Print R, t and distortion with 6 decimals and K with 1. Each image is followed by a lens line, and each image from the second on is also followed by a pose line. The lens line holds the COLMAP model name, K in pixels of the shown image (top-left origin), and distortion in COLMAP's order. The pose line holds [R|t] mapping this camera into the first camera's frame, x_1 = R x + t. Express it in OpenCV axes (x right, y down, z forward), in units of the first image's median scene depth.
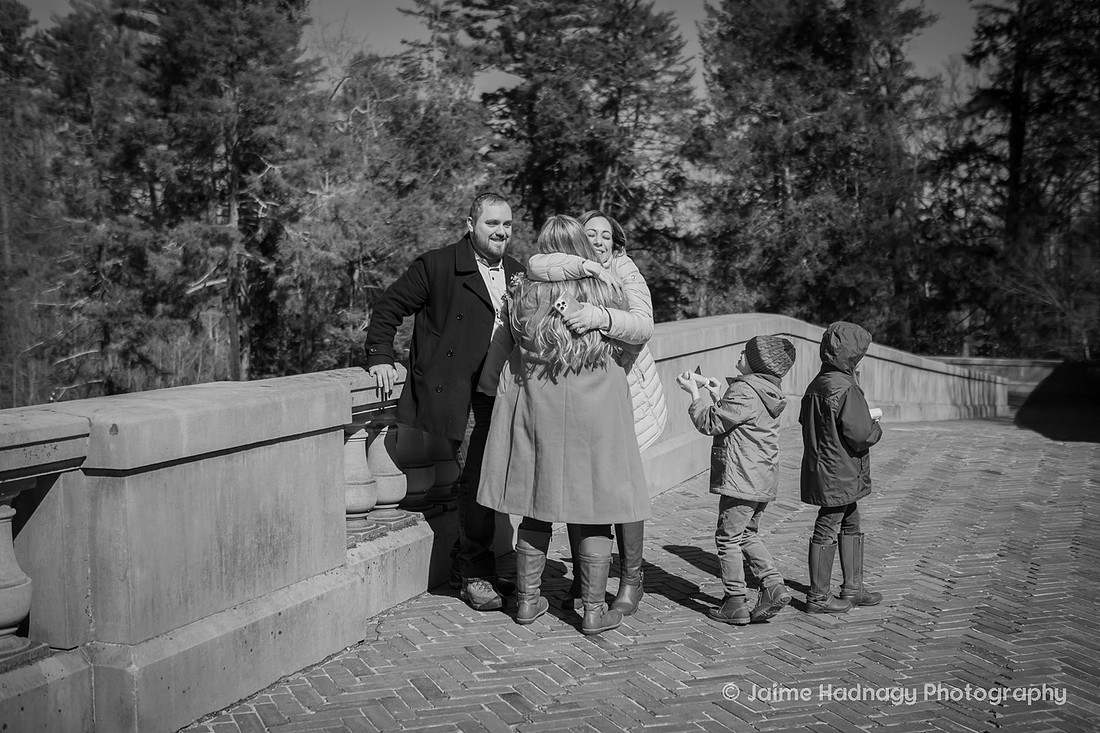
lens RADIAL K [[1420.8, 0, 550.0], [0, 1420.8, 366.5], [0, 0, 1]] dist [-0.005319, 0.022708]
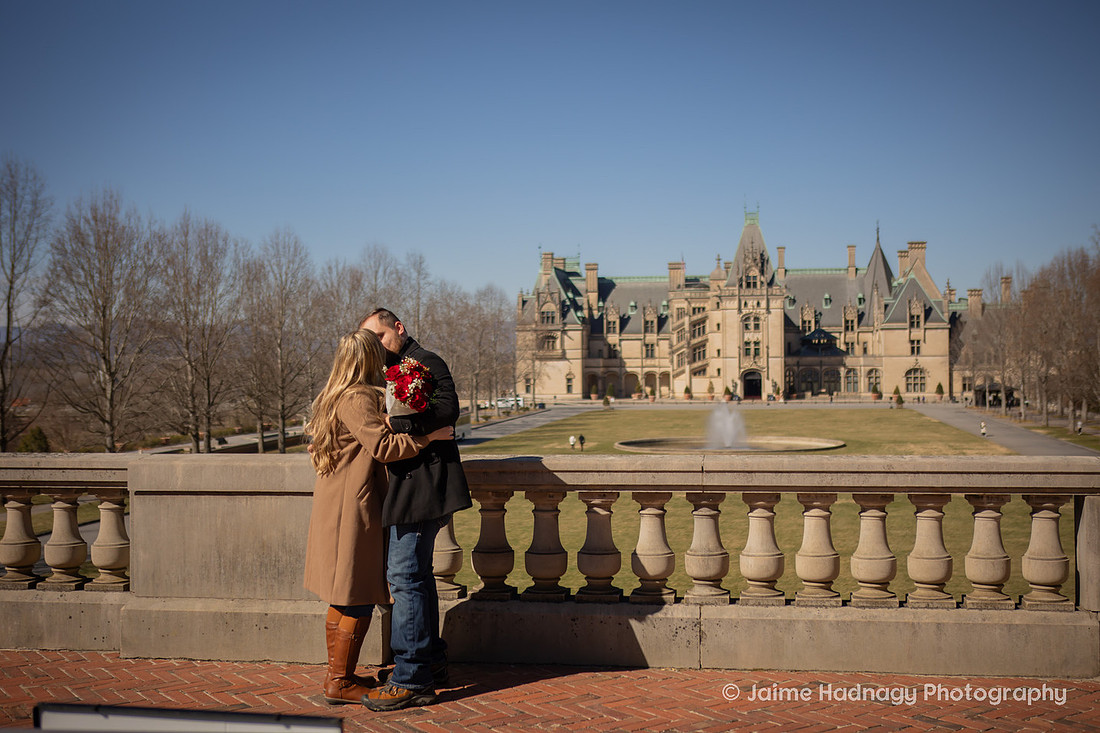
lens RADIAL K [[1384.4, 0, 550.0], [0, 1384.4, 366.5], [0, 0, 1]] dist [-0.033231, 0.097729]
pose [[0.219427, 0.001997, -0.975627, 0.112267], [-0.063407, 0.997913, -0.012219, -0.006902], [0.973566, 0.064543, 0.219095, 0.087783]]
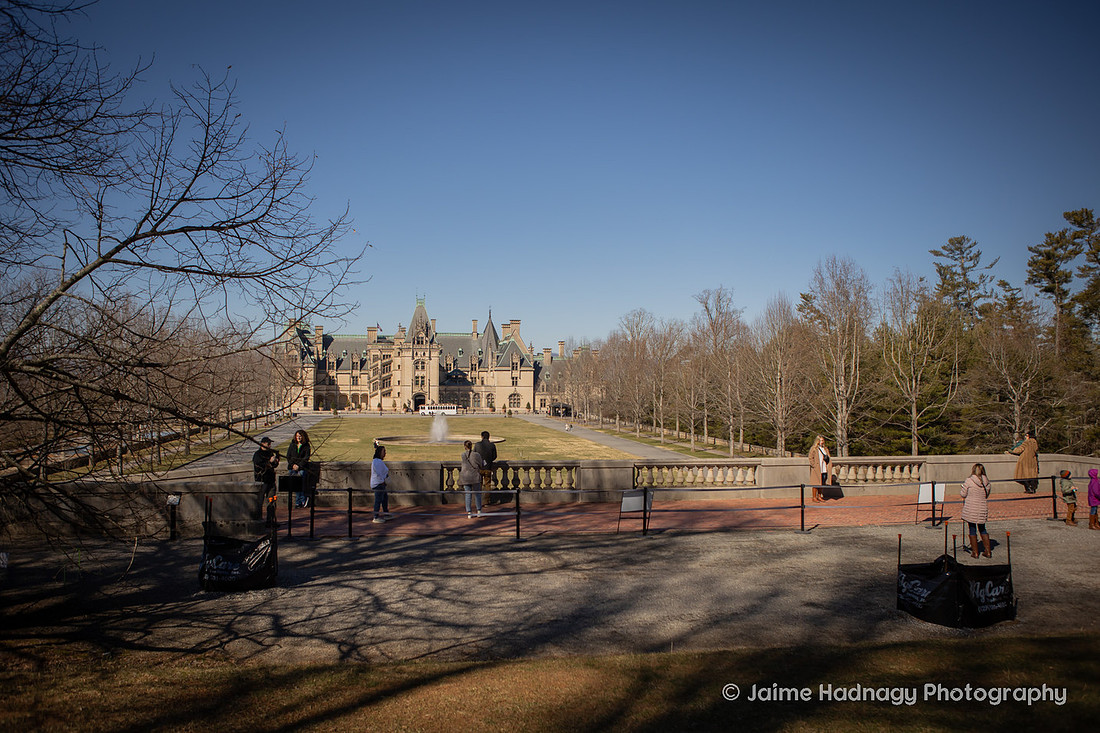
lens RADIAL K [[892.7, 0, 528.2], [0, 892.7, 338.4], [0, 0, 1]] dist [-0.087021, 0.094948]
pose [[0.515399, -0.039461, -0.856041, 0.284200], [-0.068052, 0.993900, -0.086789, -0.010428], [0.854244, 0.102986, 0.509569, -0.236217]]
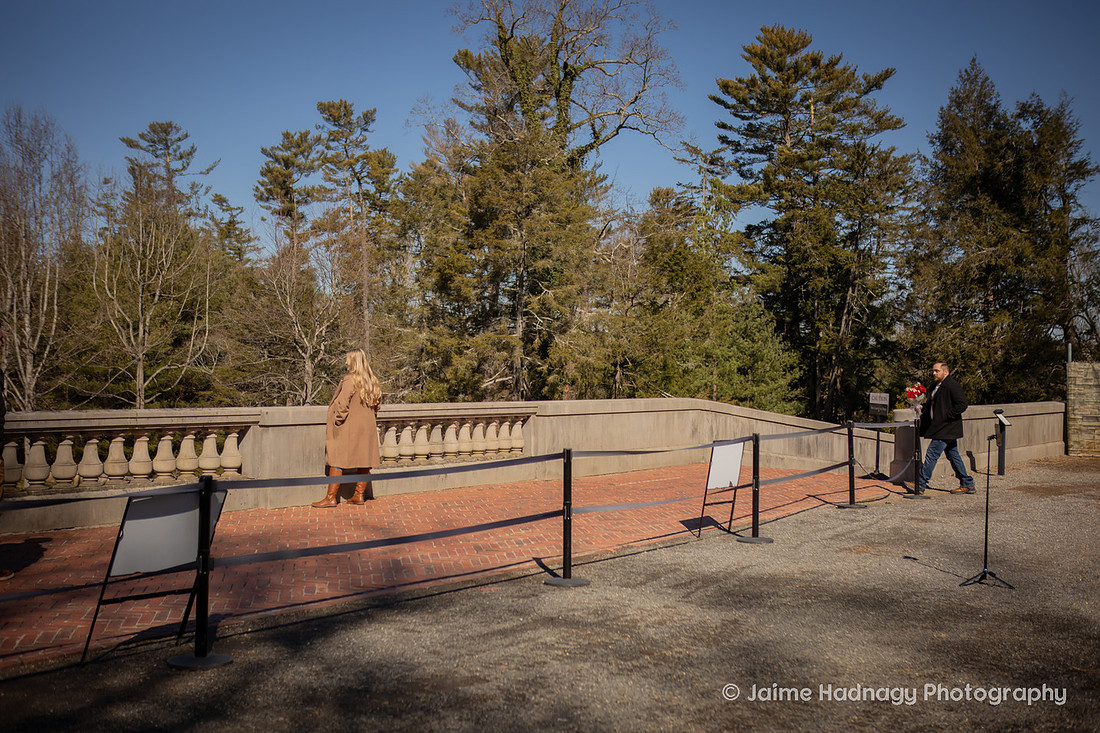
lens RADIAL K [[1315.3, 0, 550.0], [0, 1315.3, 366.5], [0, 0, 1]] dist [-0.037810, 0.089504]
pose [[0.971749, 0.017880, -0.235338, 0.084626], [-0.034994, 0.997020, -0.068744, 0.009804], [0.233408, 0.075037, 0.969479, -0.147134]]
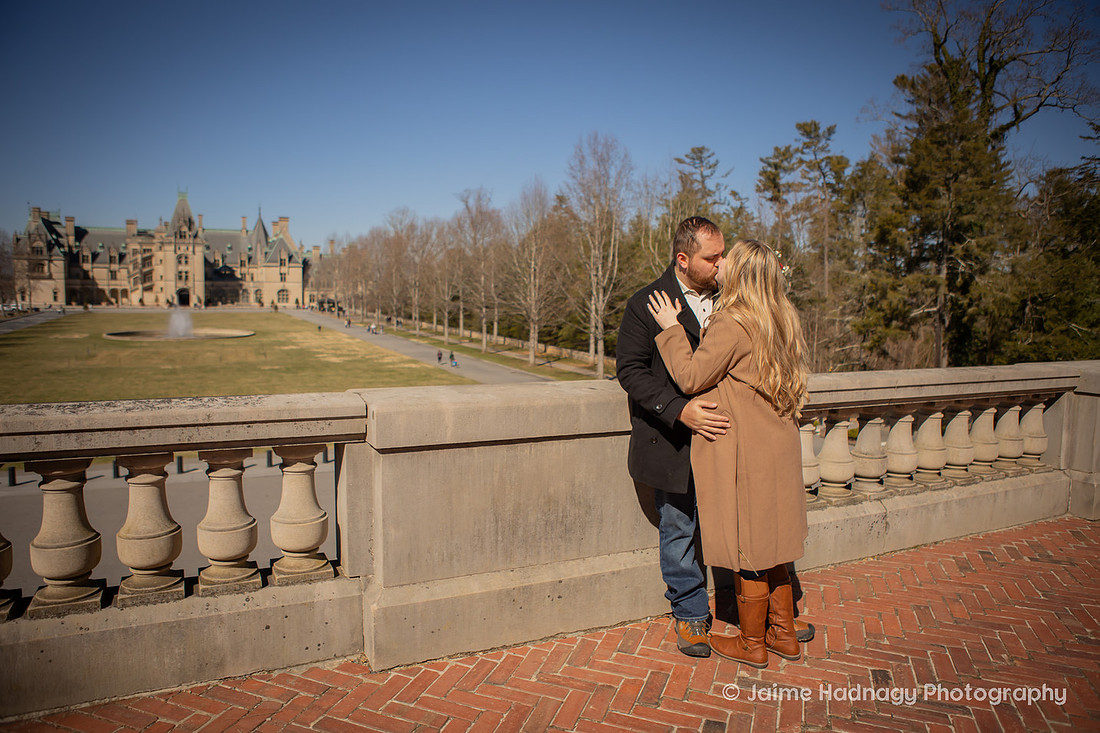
lens RADIAL K [[760.6, 0, 550.0], [0, 760.6, 366.5], [0, 0, 1]] dist [-0.103257, 0.073492]
pose [[0.743644, 0.083779, -0.663305, 0.018862], [-0.069900, 0.996423, 0.047488, -0.003119], [0.664911, 0.011051, 0.746841, 0.047890]]
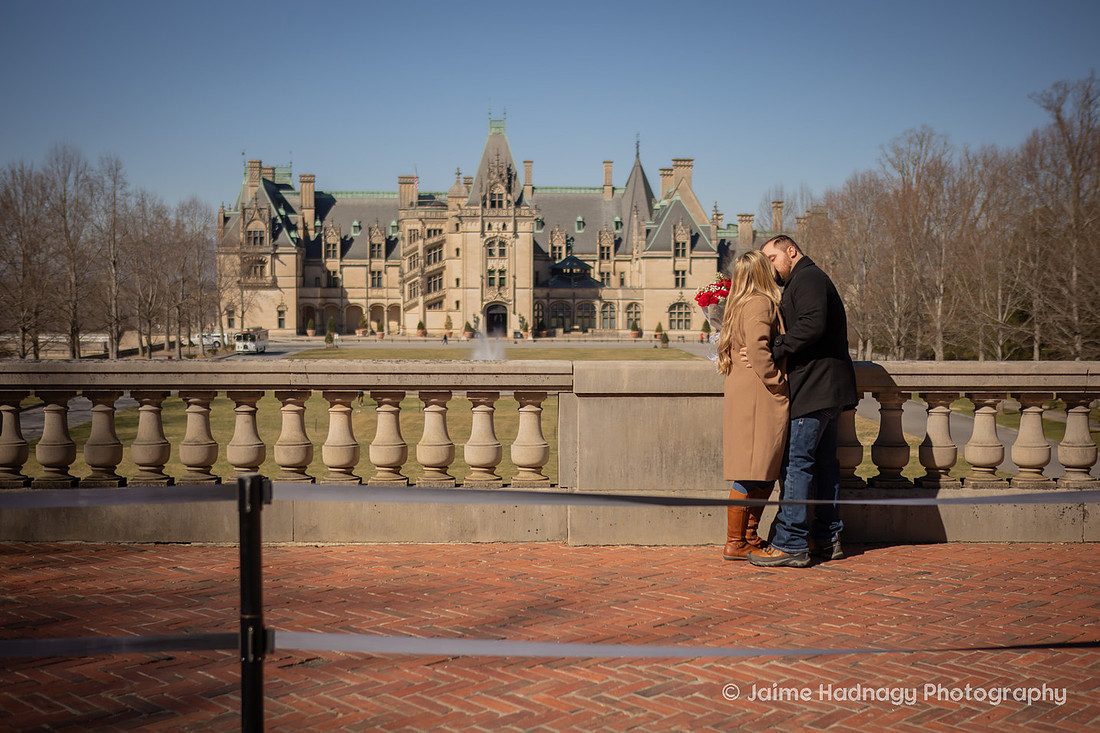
lens RADIAL K [[1631.8, 0, 550.0], [0, 1631.8, 366.5], [0, 0, 1]] dist [0.024217, 0.058554]
pose [[0.403688, 0.043147, -0.913879, 0.128239], [-0.069815, 0.997428, 0.016253, 0.000435], [0.912229, 0.057242, 0.405662, 0.008077]]
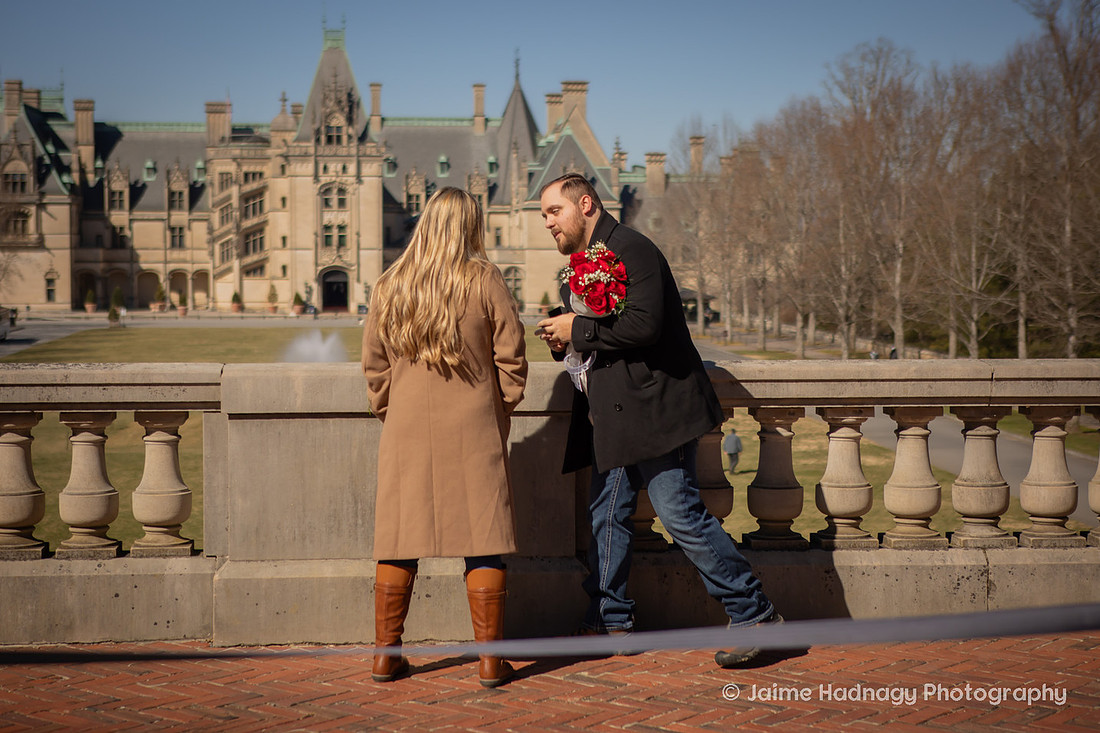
lens RADIAL K [[2092.3, 0, 531.9], [0, 2092.3, 351.2], [0, 0, 1]] dist [0.118133, 0.158838]
pose [[0.455191, 0.041753, -0.889414, 0.111639], [-0.065026, 0.997791, 0.013561, -0.001764], [0.888016, 0.051662, 0.456901, 0.032133]]
